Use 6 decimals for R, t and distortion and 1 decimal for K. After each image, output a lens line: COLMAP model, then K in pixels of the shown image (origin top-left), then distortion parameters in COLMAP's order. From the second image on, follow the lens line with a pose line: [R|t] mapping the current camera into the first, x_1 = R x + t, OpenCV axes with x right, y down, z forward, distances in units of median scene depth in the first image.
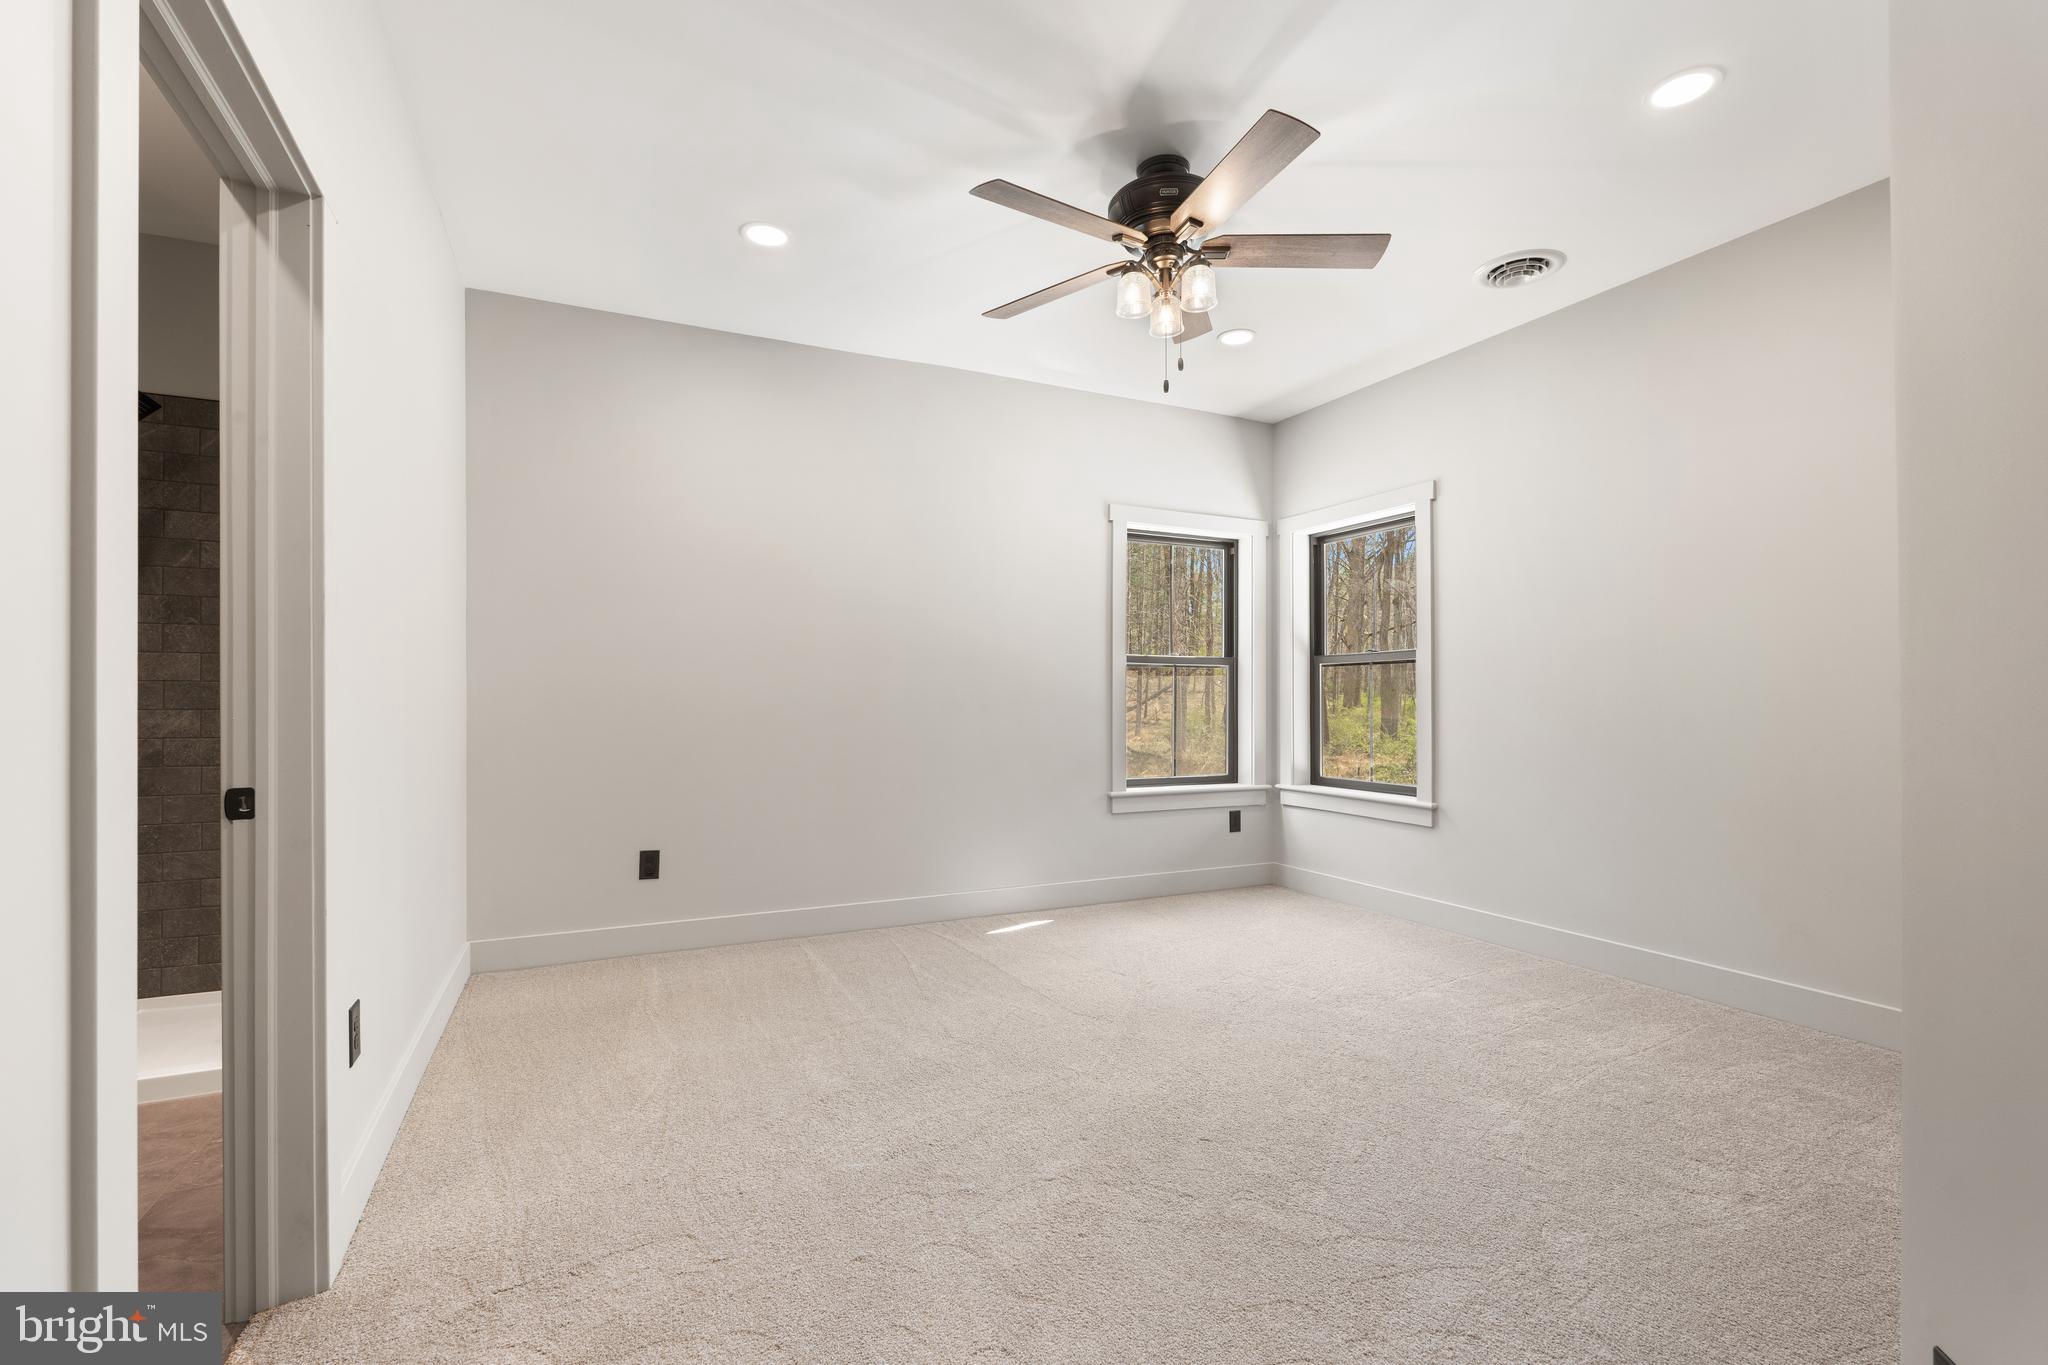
lens RADIAL K [[931.6, 0, 1021.7], [0, 931.6, 691.2], [0, 0, 1]] dist [0.009532, -0.000545]
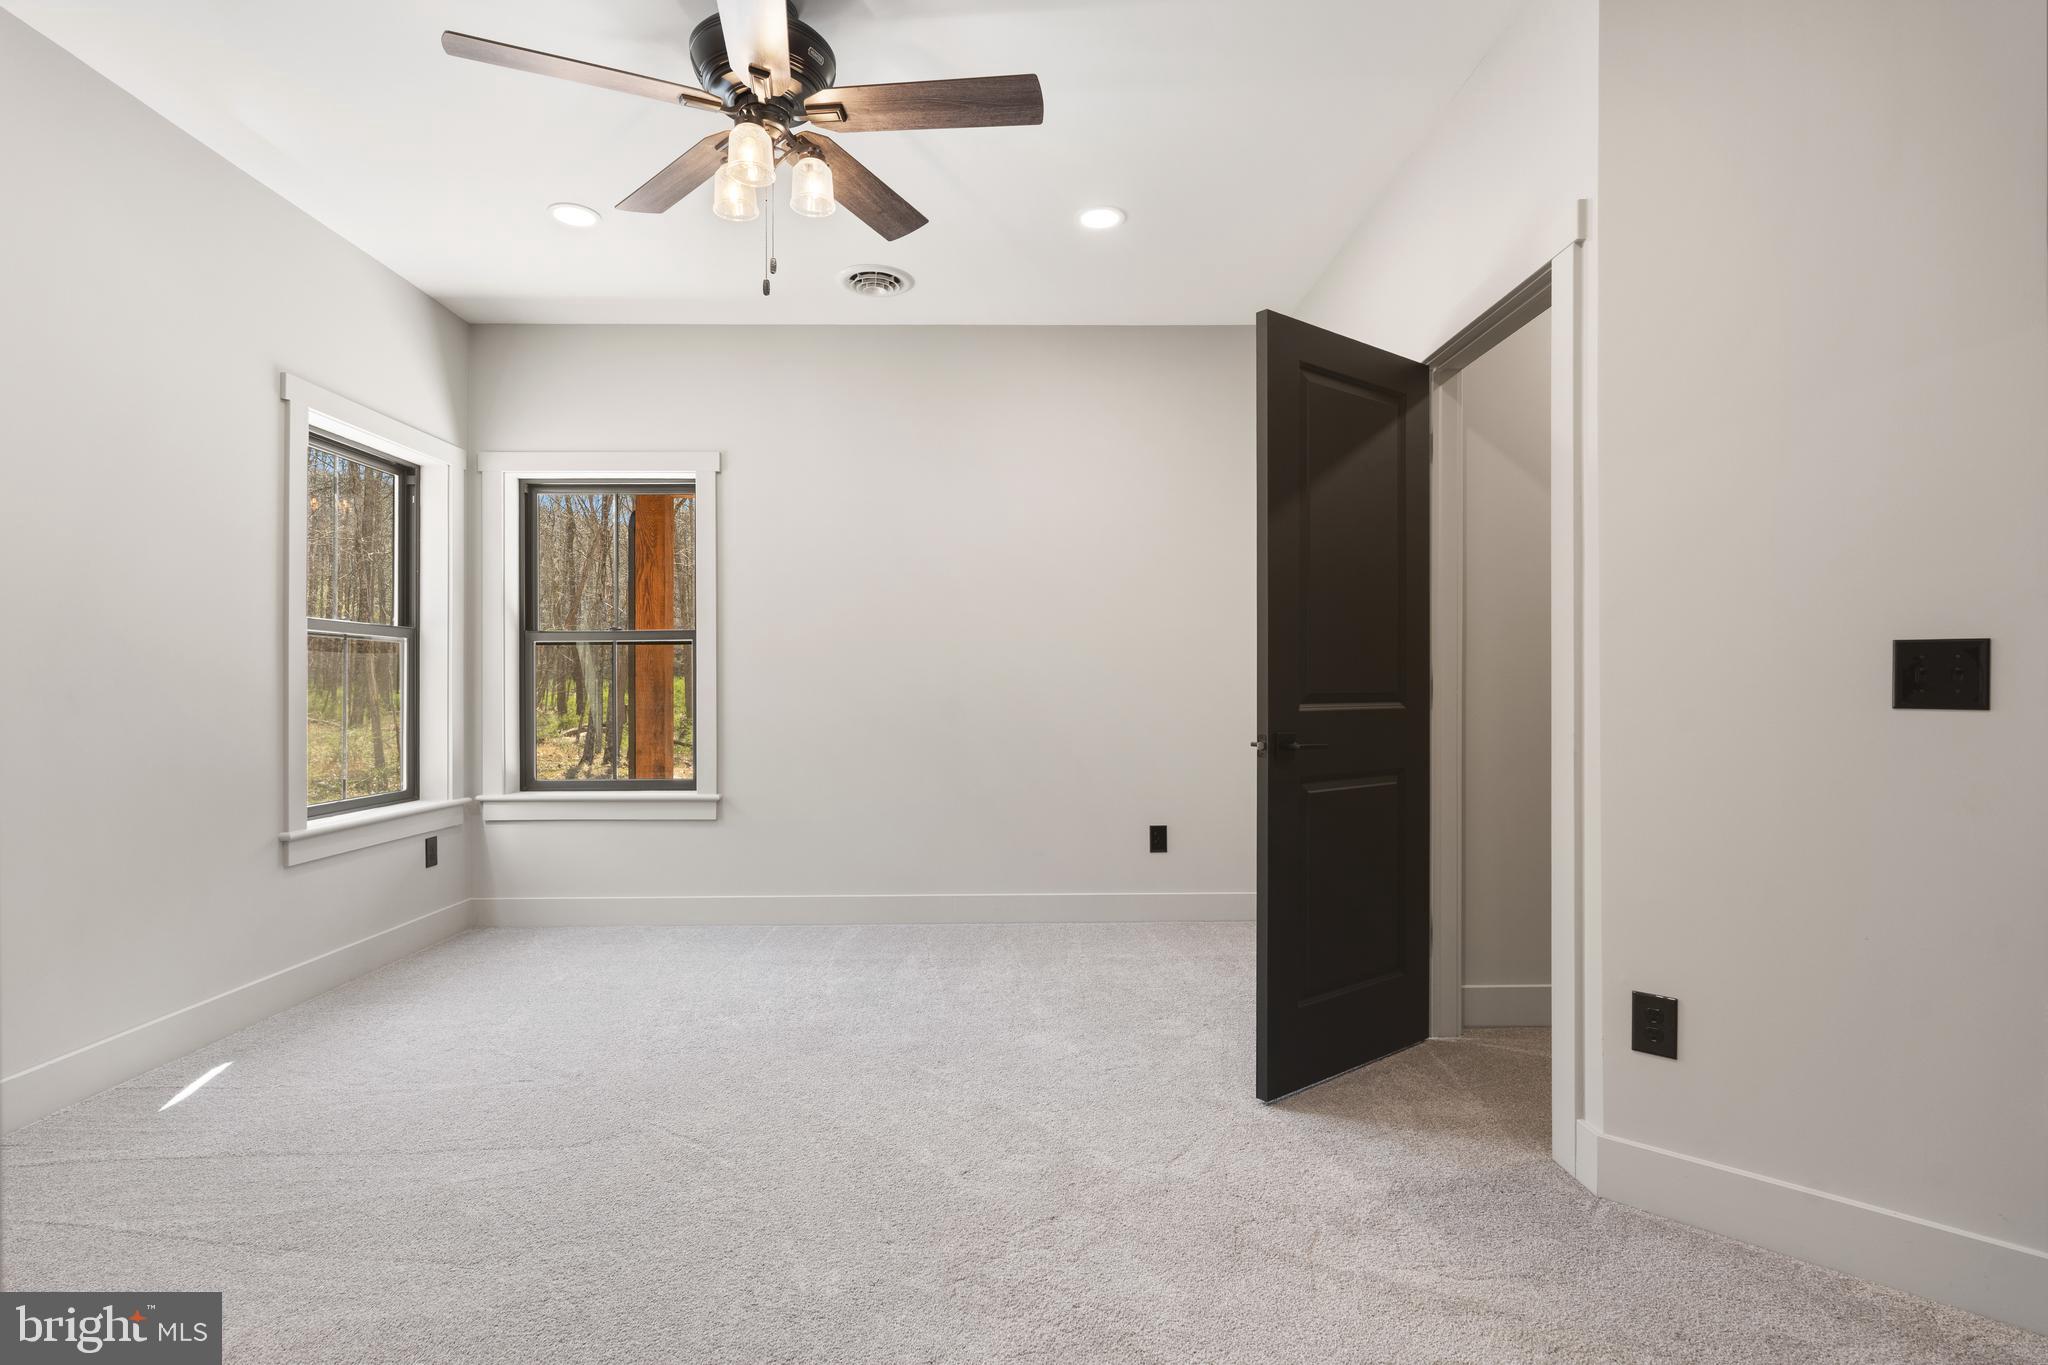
lens RADIAL K [[1007.8, 0, 1015.9], [0, 1007.8, 681.2], [0, 0, 1]] dist [-0.002463, 0.001242]
pose [[0.401440, 0.003004, 0.915881, -0.326987], [-0.003831, 0.999991, -0.001601, 0.005611], [-0.915878, -0.002866, 0.401448, 0.279155]]
